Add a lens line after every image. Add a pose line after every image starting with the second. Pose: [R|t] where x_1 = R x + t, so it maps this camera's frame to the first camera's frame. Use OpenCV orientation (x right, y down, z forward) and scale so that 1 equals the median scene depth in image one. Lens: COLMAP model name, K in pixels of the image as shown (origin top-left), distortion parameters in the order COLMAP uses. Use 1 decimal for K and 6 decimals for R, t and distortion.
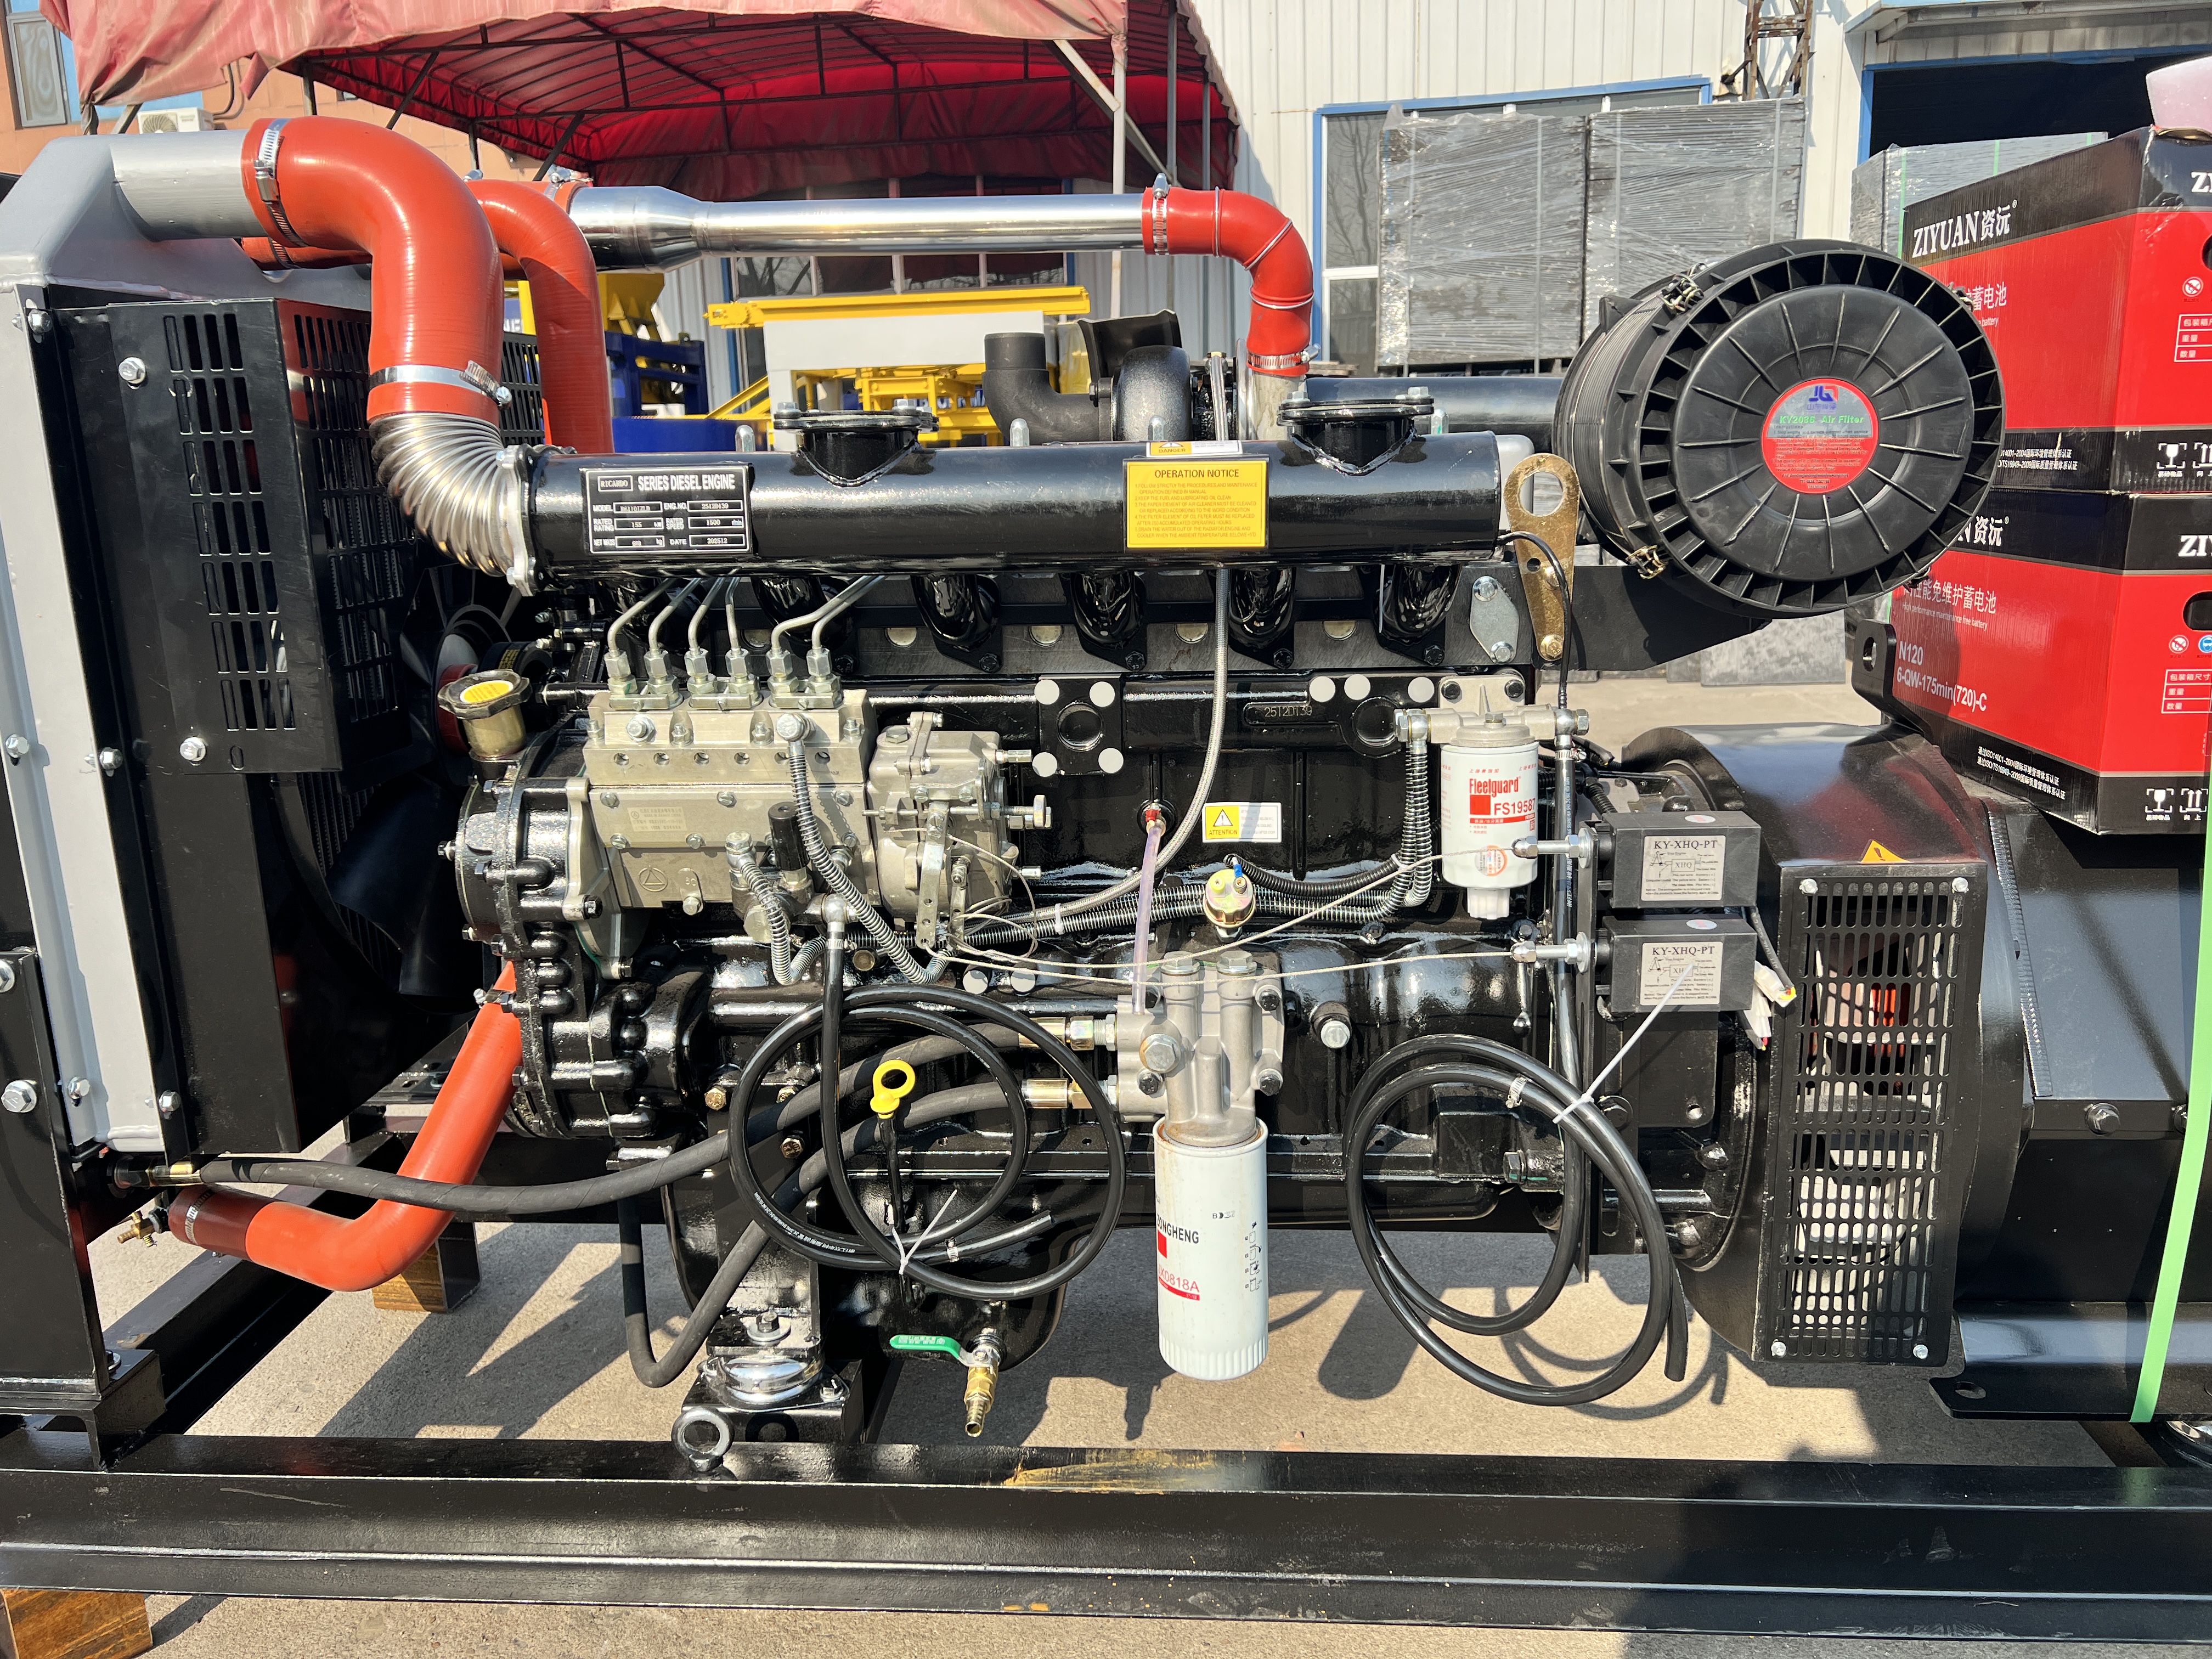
lens RADIAL K [[1623.0, 0, 1106.0], [0, 1623.0, 829.5], [0, 0, 1]] dist [0.028936, -0.033818]
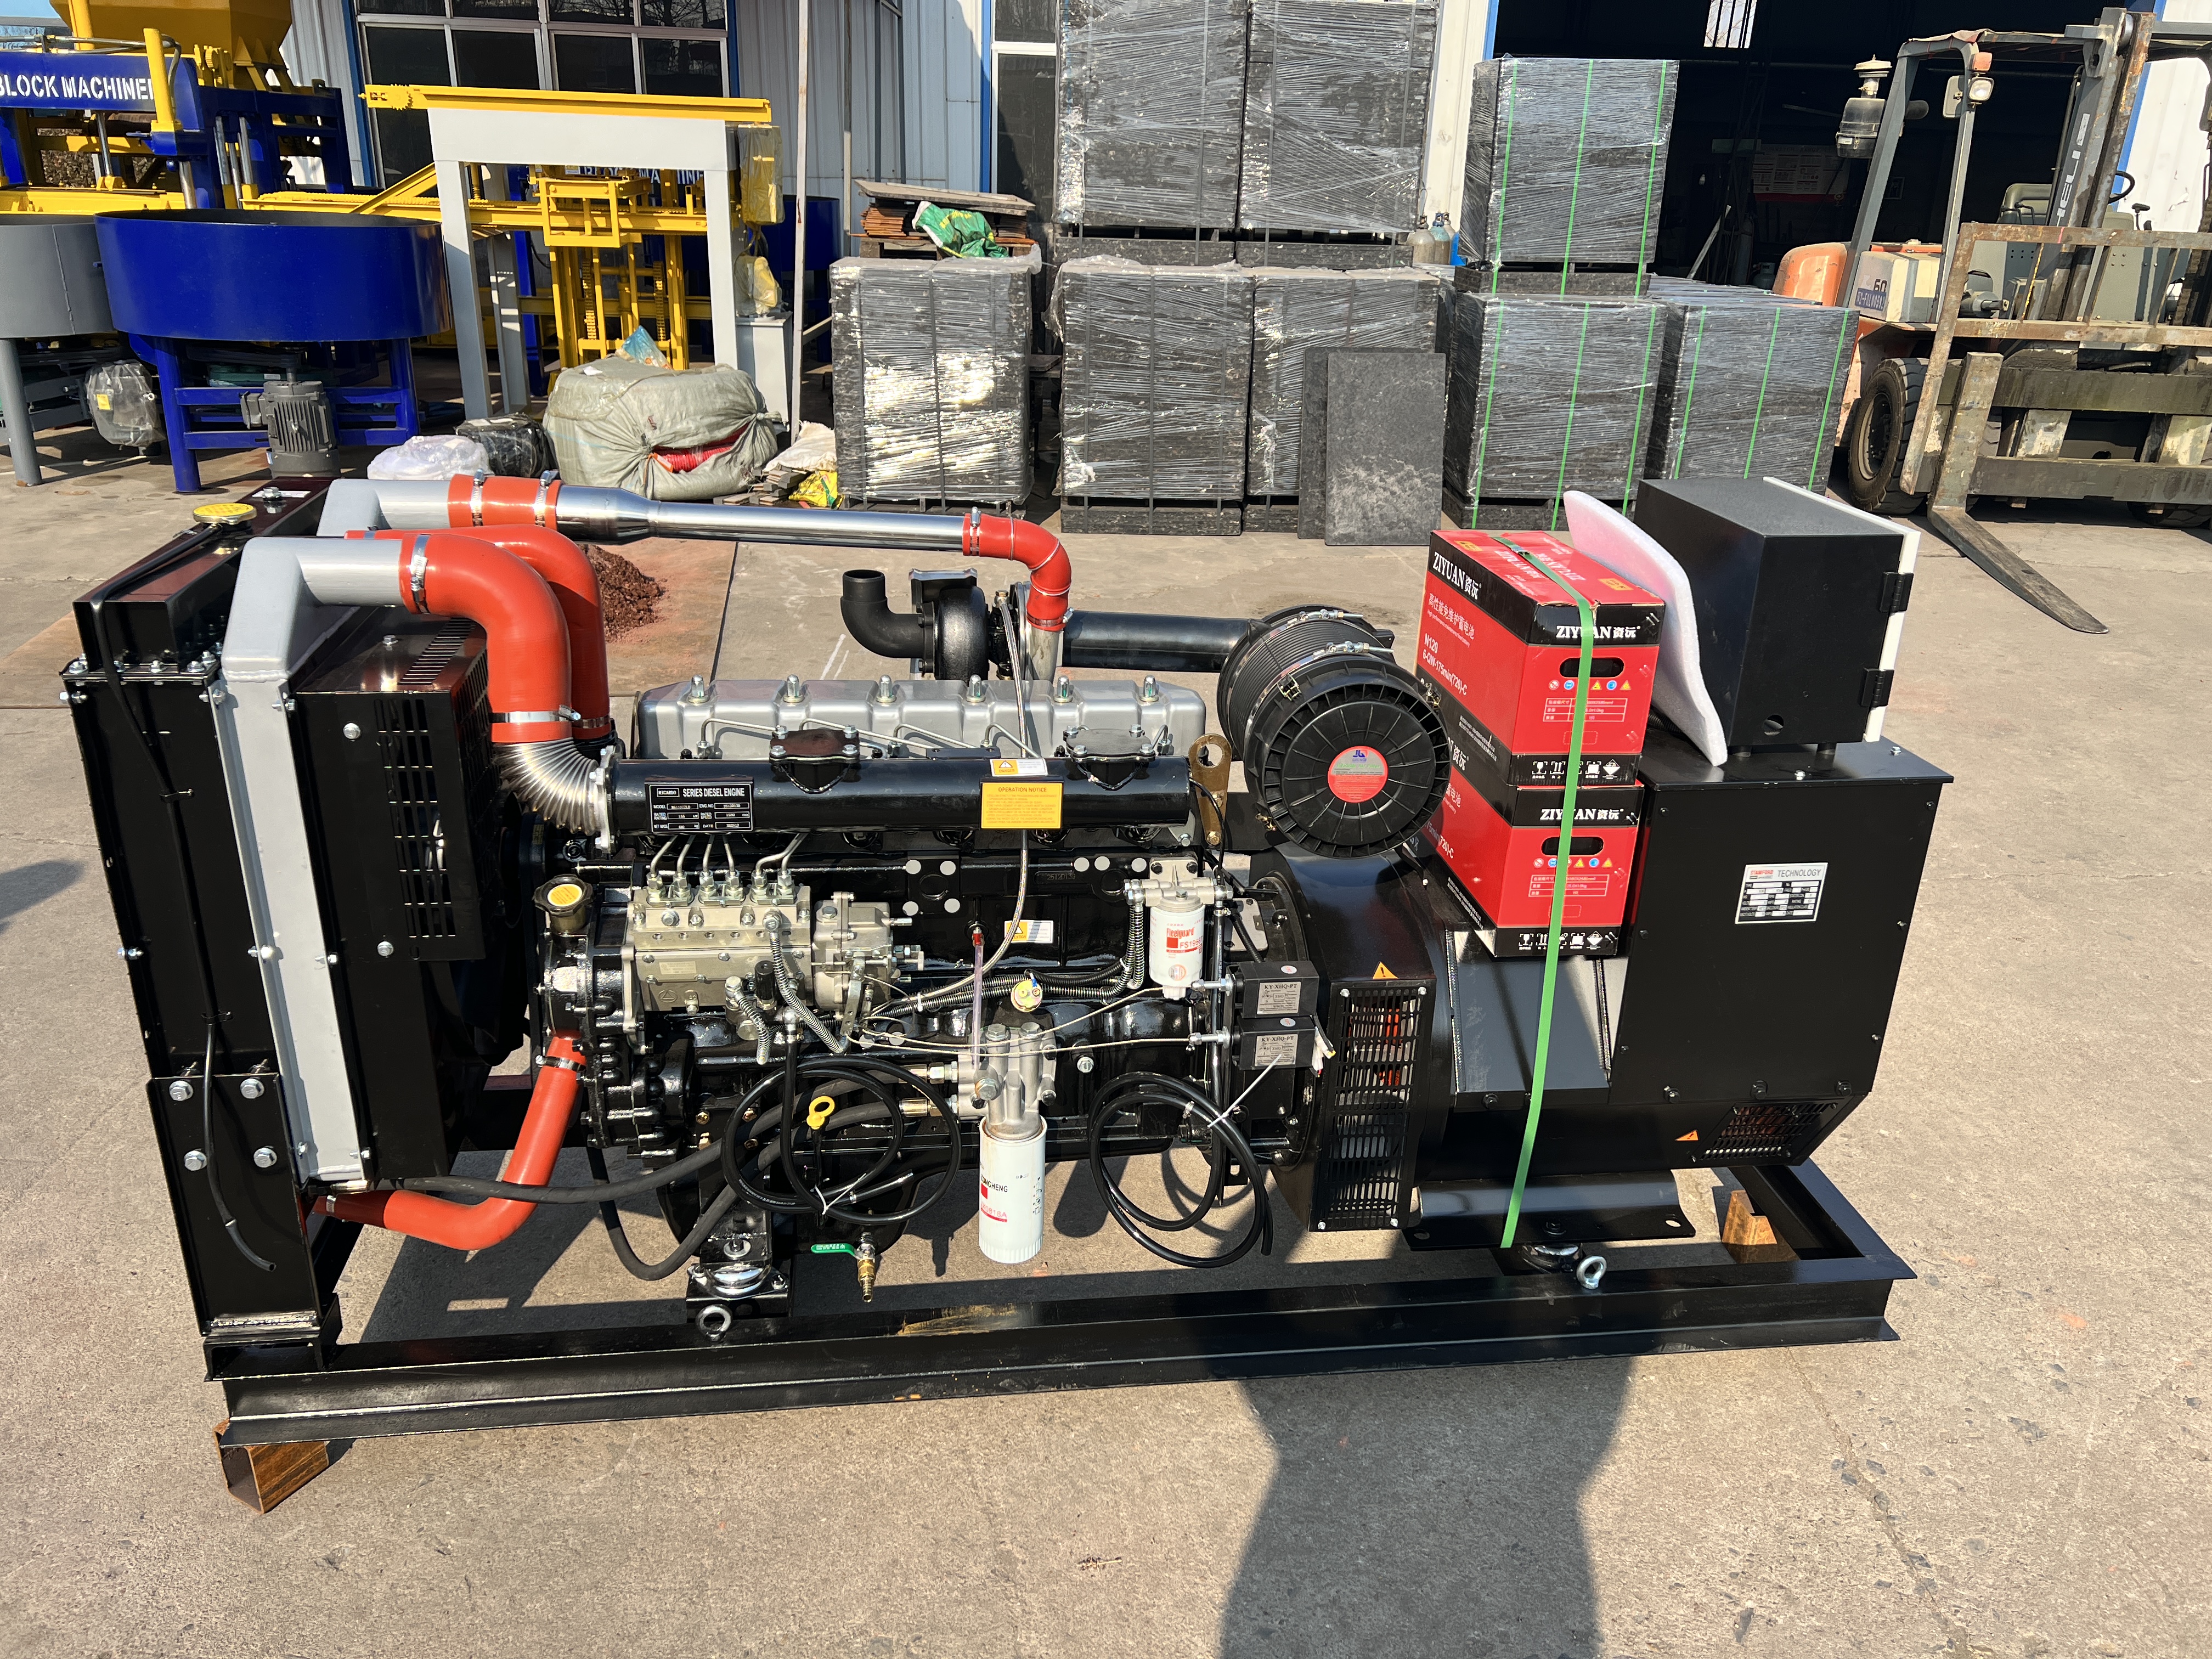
lens RADIAL K [[1661.0, 0, 1109.1], [0, 1661.0, 816.2], [0, 0, 1]] dist [0.040996, -0.048803]
pose [[0.976167, -0.019281, 0.216163, -0.206749], [-0.019783, 0.983992, 0.177109, -0.442850], [-0.216118, -0.177164, 0.960159, -0.635629]]
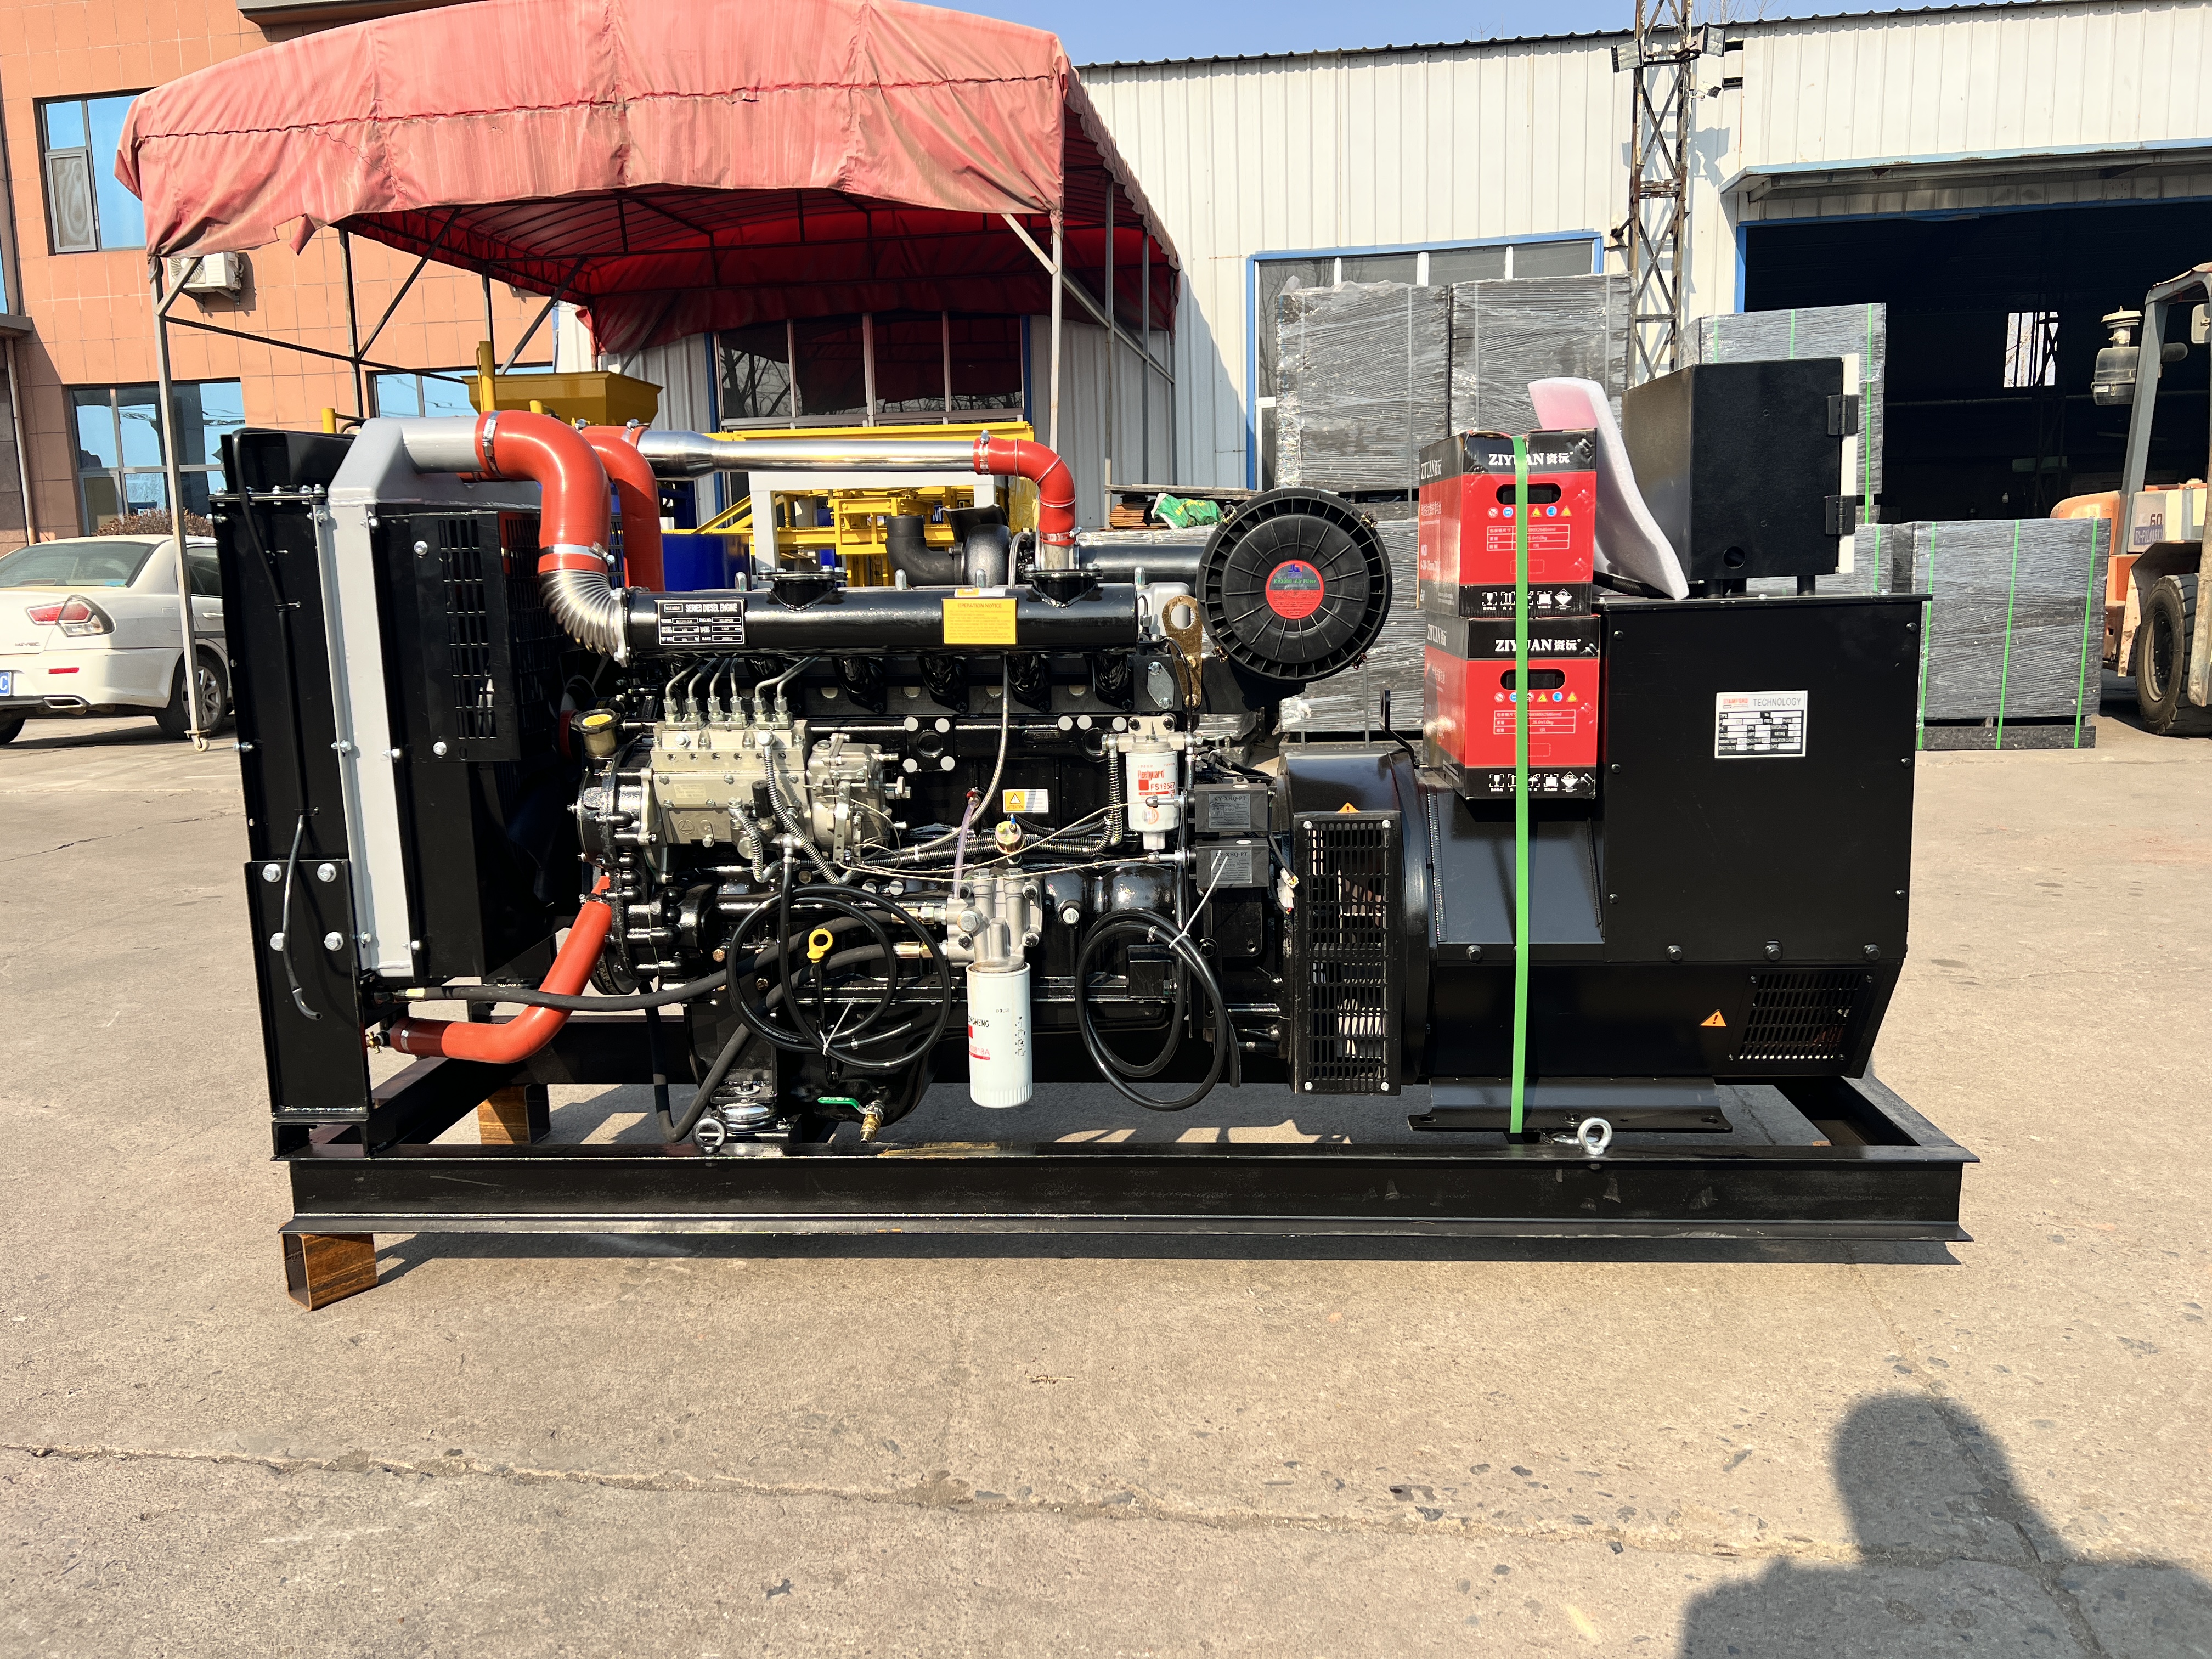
lens RADIAL K [[1668.1, 0, 1102.3], [0, 1668.1, 846.7], [0, 0, 1]] dist [0.045553, -0.057185]
pose [[0.999963, 0.004193, 0.007514, 0.163985], [-0.003782, 0.998539, -0.053897, 0.149713], [-0.007729, 0.053866, 0.998518, -0.833796]]
